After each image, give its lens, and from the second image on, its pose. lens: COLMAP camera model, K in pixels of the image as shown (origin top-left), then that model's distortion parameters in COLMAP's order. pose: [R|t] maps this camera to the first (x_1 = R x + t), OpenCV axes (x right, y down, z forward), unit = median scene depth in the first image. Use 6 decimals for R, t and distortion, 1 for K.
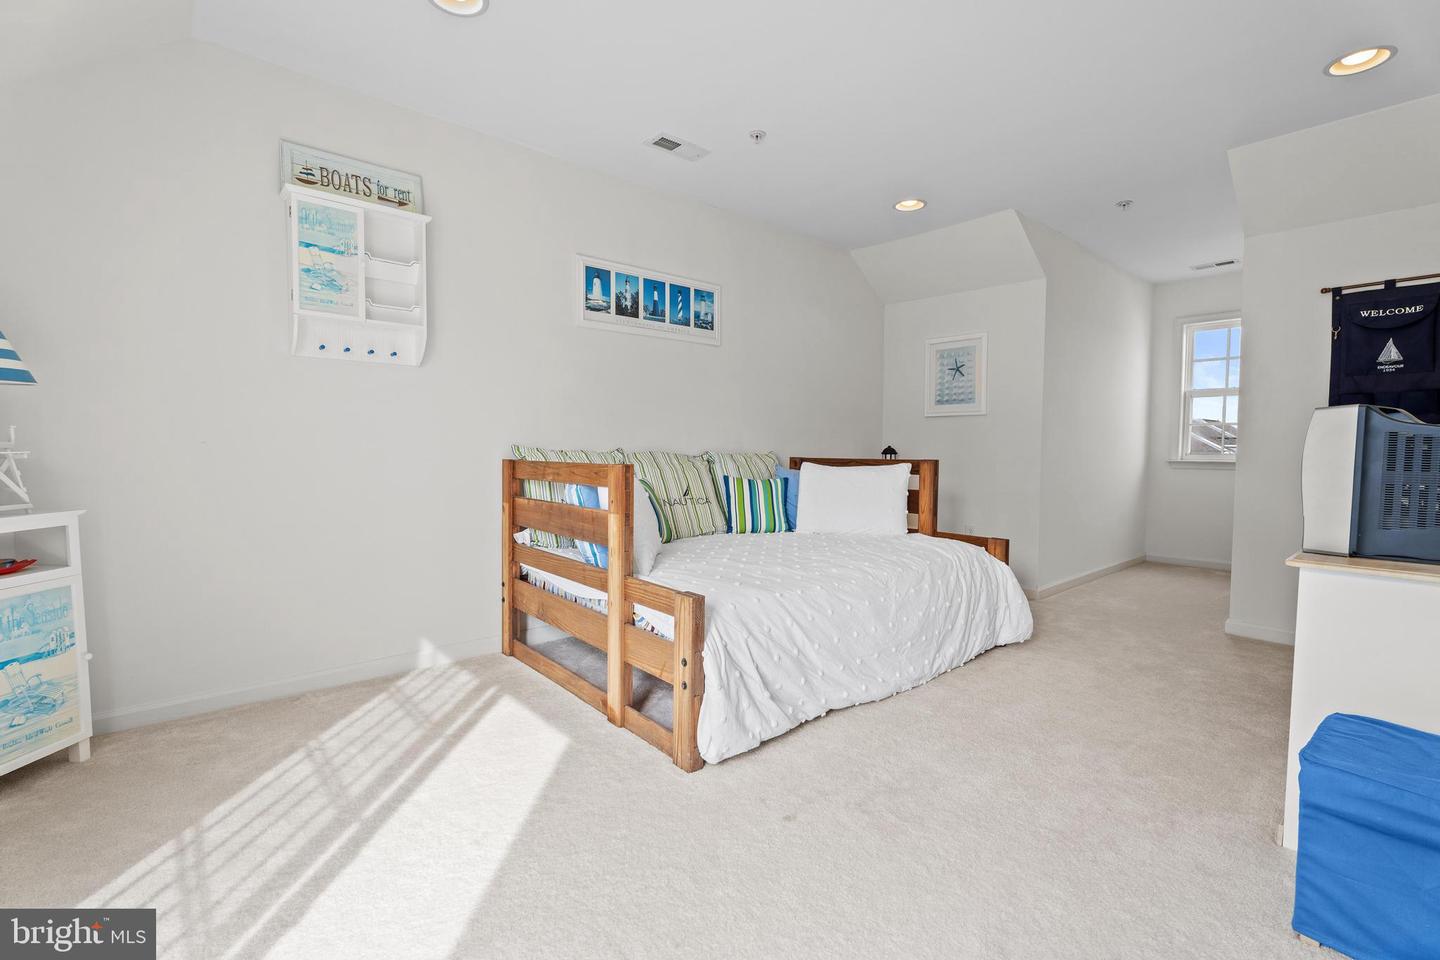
lens RADIAL K [[644.4, 0, 720.3], [0, 644.4, 470.6], [0, 0, 1]] dist [0.002470, 0.000283]
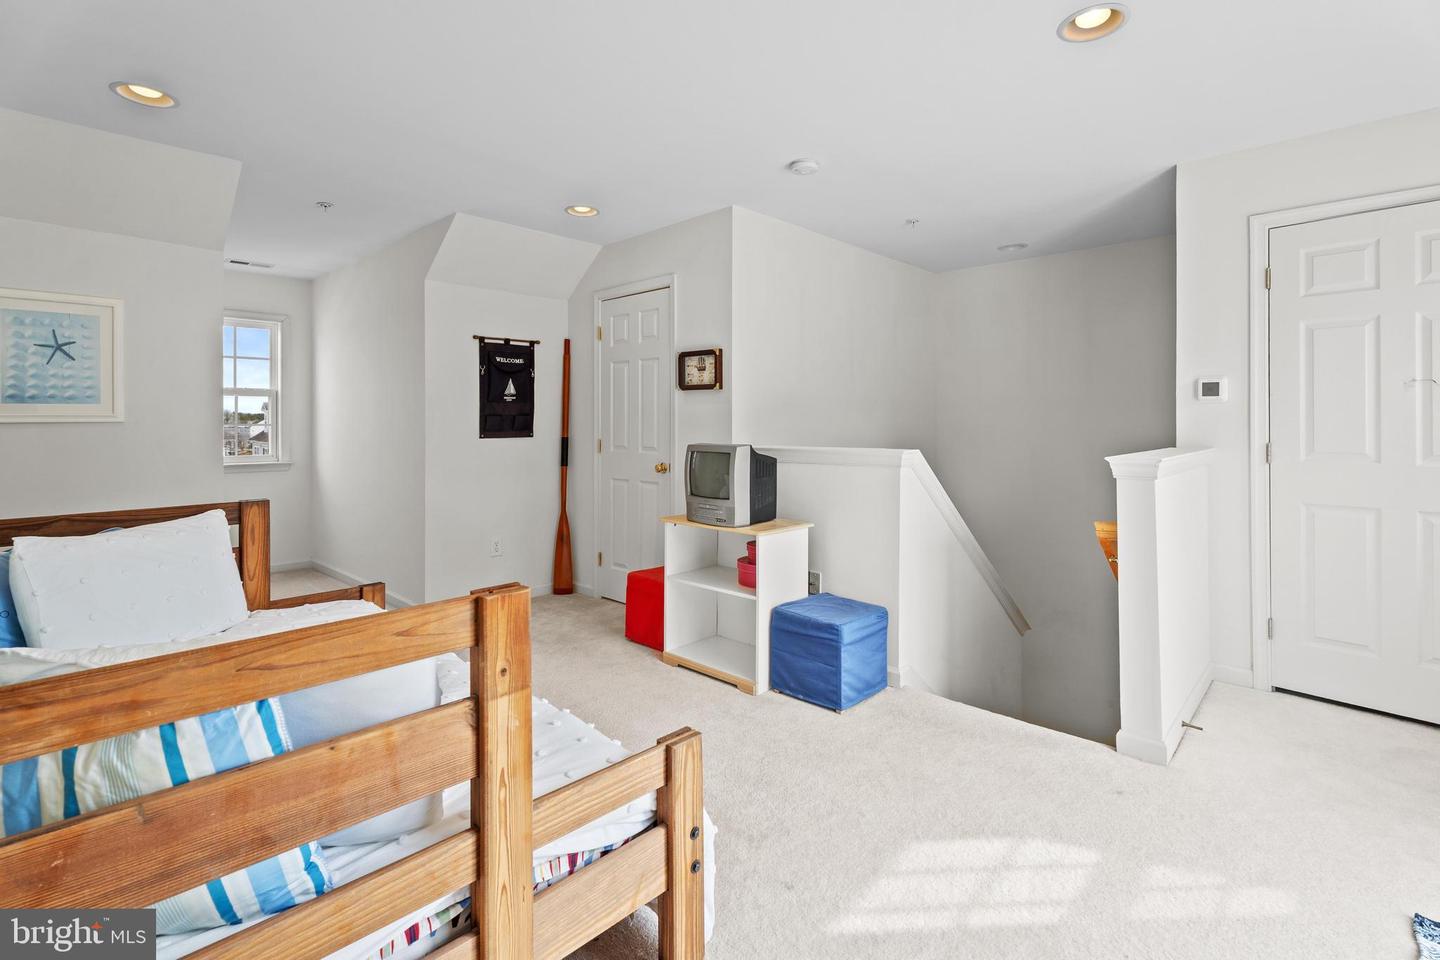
lens RADIAL K [[667.6, 0, 719.3], [0, 667.6, 426.2], [0, 0, 1]] dist [0.000996, 0.000171]
pose [[-0.093275, -0.016443, 0.995505, -0.433761], [0.039727, 0.999006, 0.020223, -0.091104], [-0.994847, 0.041435, -0.092529, 0.564032]]
